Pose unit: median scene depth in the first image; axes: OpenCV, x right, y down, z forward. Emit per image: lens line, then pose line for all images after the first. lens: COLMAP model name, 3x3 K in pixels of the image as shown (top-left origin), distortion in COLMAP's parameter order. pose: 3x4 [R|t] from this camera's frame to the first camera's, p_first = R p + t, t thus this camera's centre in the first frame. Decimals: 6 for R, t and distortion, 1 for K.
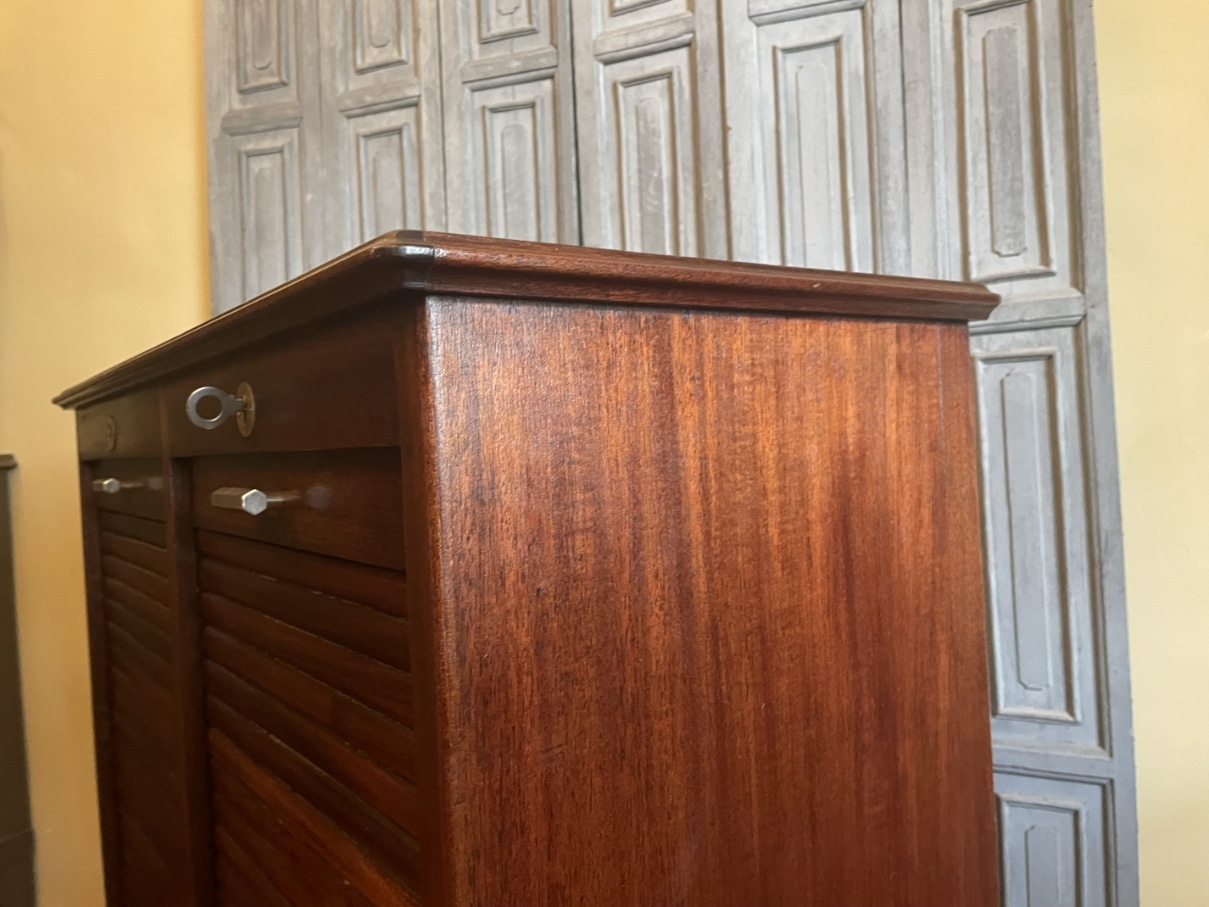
lens RADIAL K [[951.5, 0, 619.1], [0, 951.5, 419.7], [0, 0, 1]] dist [0.084624, -0.118986]
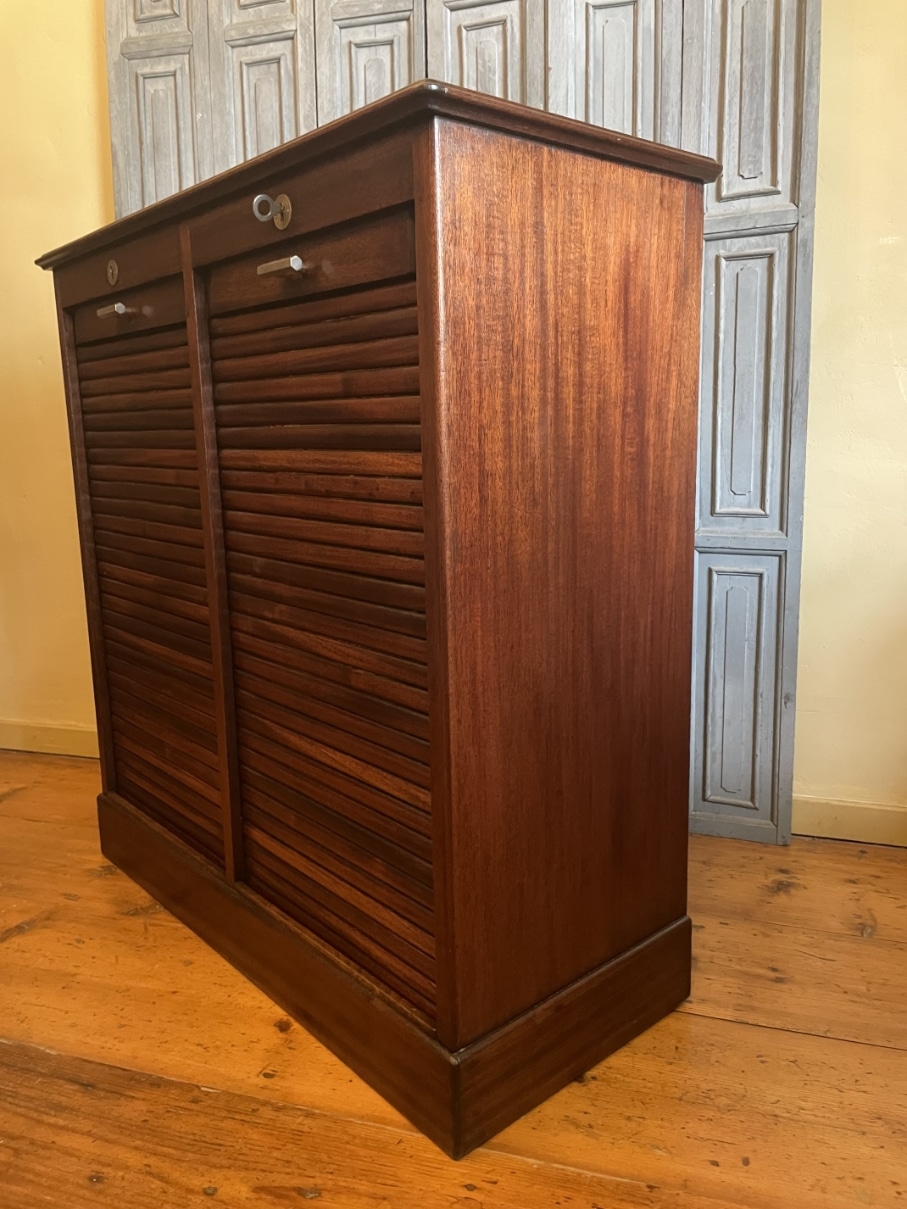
lens RADIAL K [[951.5, 0, 457.7], [0, 951.5, 580.5], [0, 0, 1]] dist [0.084624, -0.118986]
pose [[0.997327, 0.016068, 0.071273, -0.103274], [-0.027756, 0.985707, 0.166168, 0.185636], [-0.067584, -0.167702, 0.983518, -0.439862]]
